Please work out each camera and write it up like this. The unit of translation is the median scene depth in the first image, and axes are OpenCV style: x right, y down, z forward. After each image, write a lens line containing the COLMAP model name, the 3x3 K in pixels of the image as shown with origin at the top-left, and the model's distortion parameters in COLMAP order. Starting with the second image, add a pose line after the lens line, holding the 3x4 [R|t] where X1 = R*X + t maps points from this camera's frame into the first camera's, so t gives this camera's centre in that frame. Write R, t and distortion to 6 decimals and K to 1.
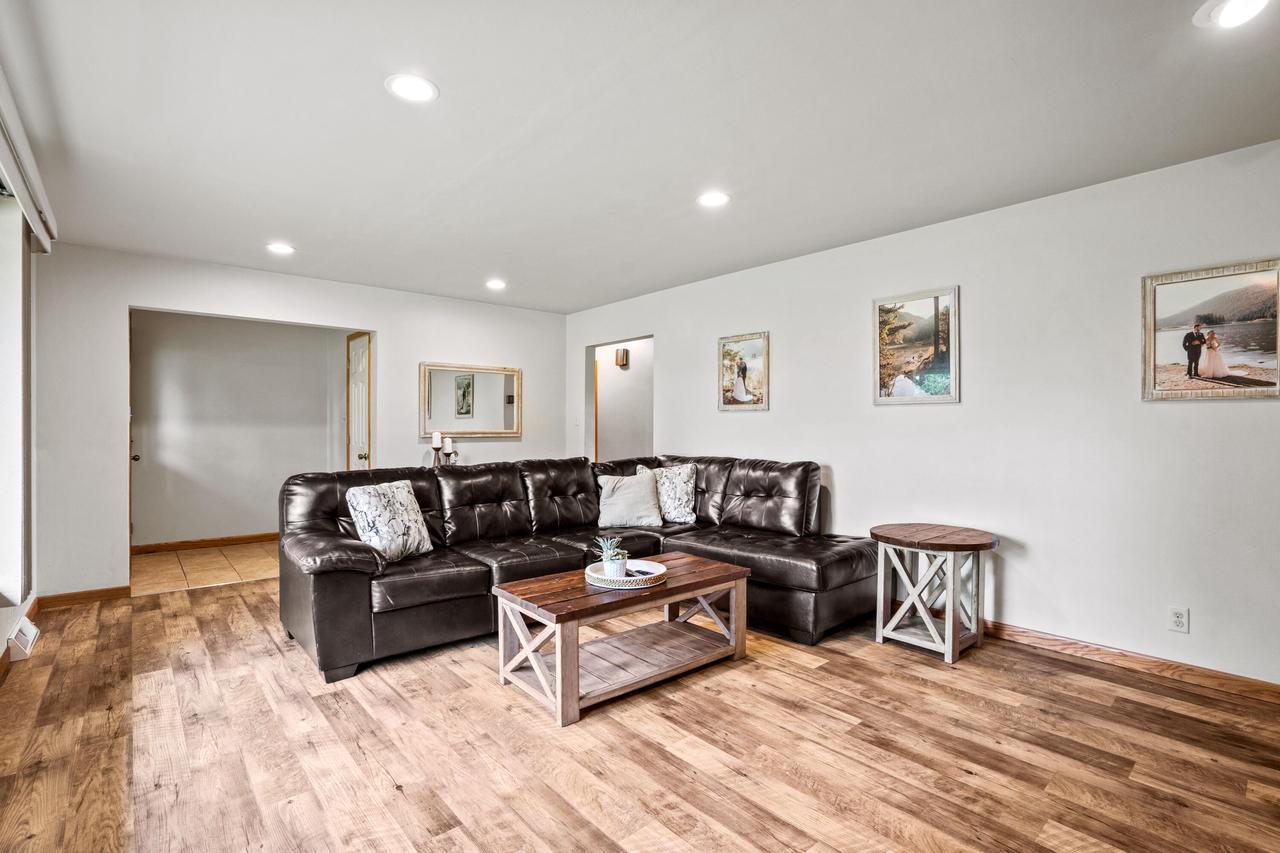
lens RADIAL K [[594.7, 0, 630.4], [0, 594.7, 430.9], [0, 0, 1]] dist [-0.045611, 0.022398]
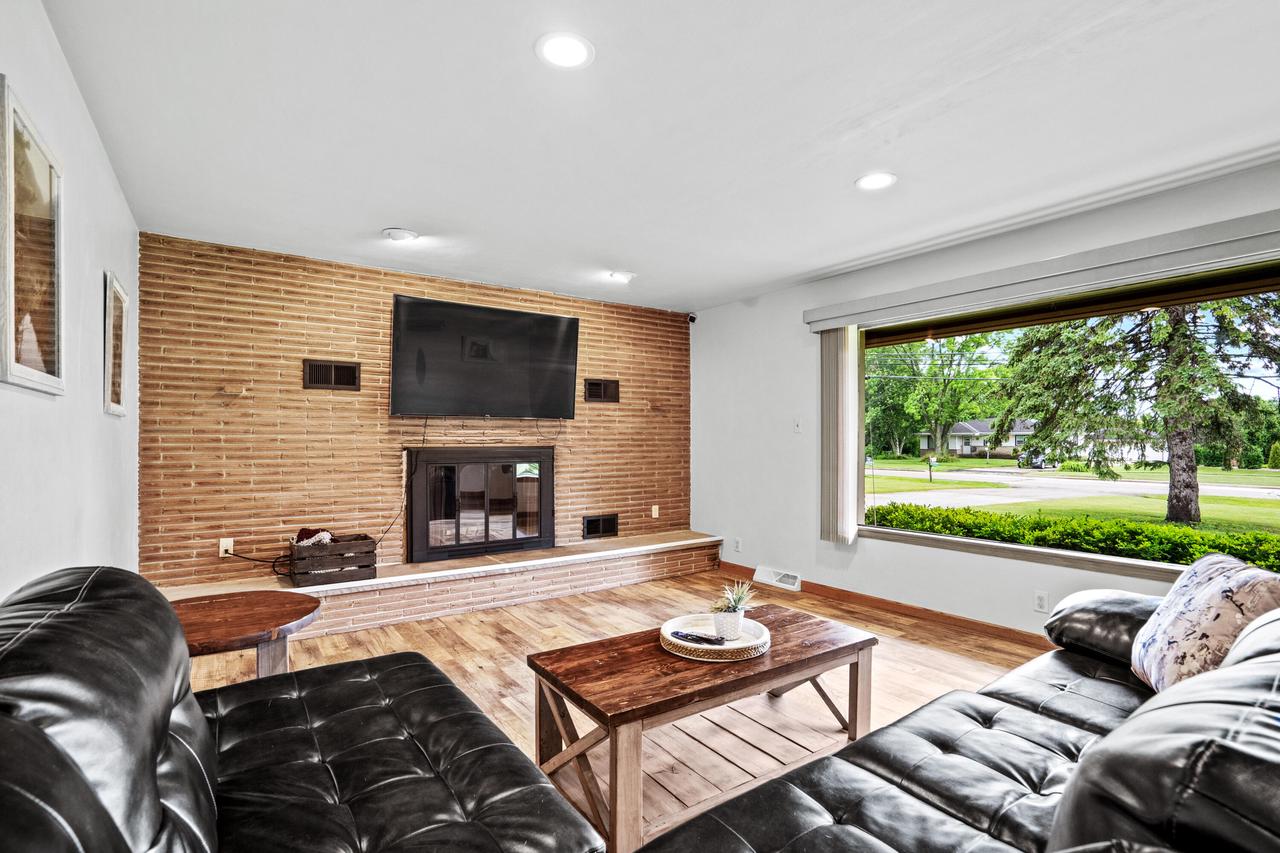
lens RADIAL K [[594.7, 0, 630.4], [0, 594.7, 430.9], [0, 0, 1]] dist [-0.045611, 0.022398]
pose [[-0.993928, 0.004674, 0.109932, 0.015140], [0.003377, 0.999923, -0.011977, -0.009556], [-0.109980, -0.011533, -0.993867, 1.870926]]
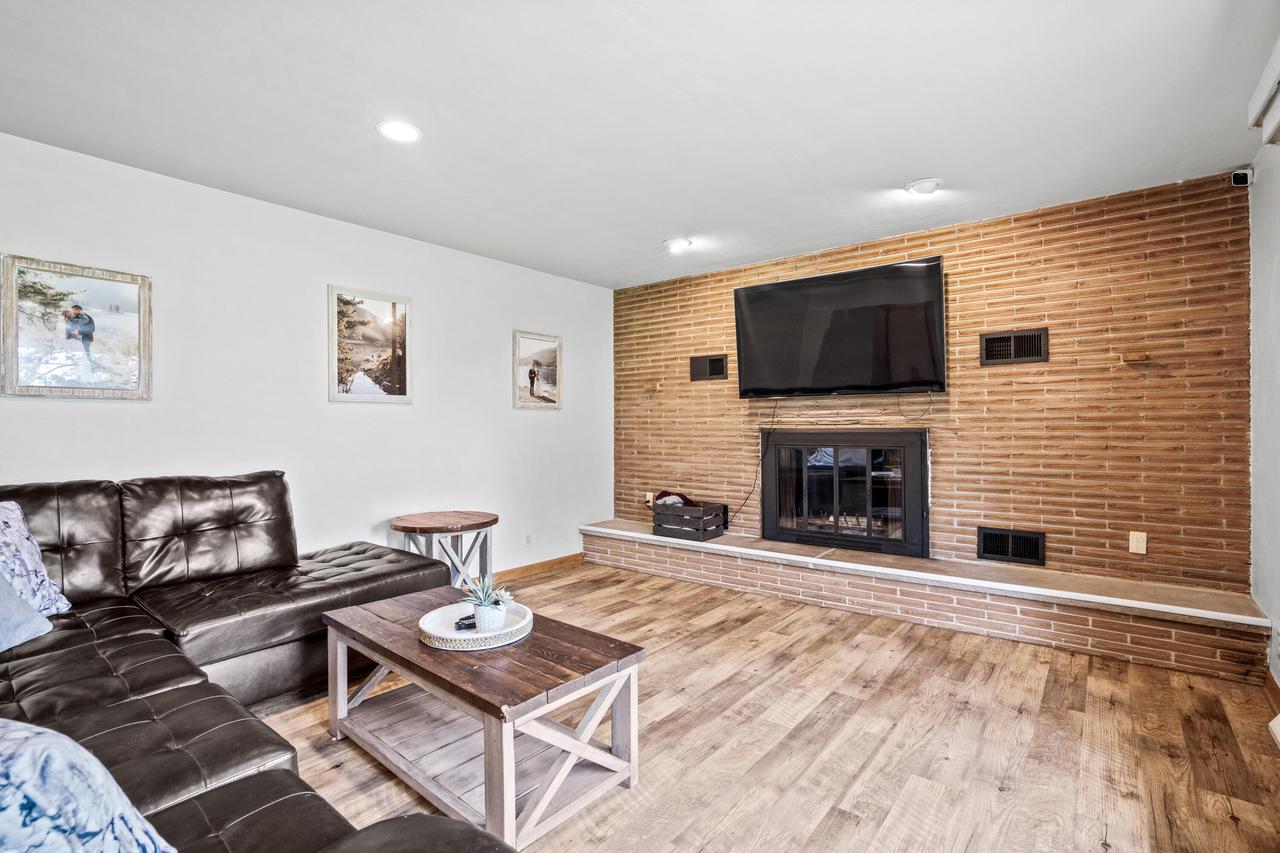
lens RADIAL K [[600.8, 0, 655.2], [0, 600.8, 417.6], [0, 0, 1]] dist [-0.002768, 0.000525]
pose [[-0.199175, 0.011023, 0.979902, -0.834446], [0.012770, 0.999881, -0.008652, -0.006768], [-0.979881, 0.010790, -0.199292, 0.990181]]
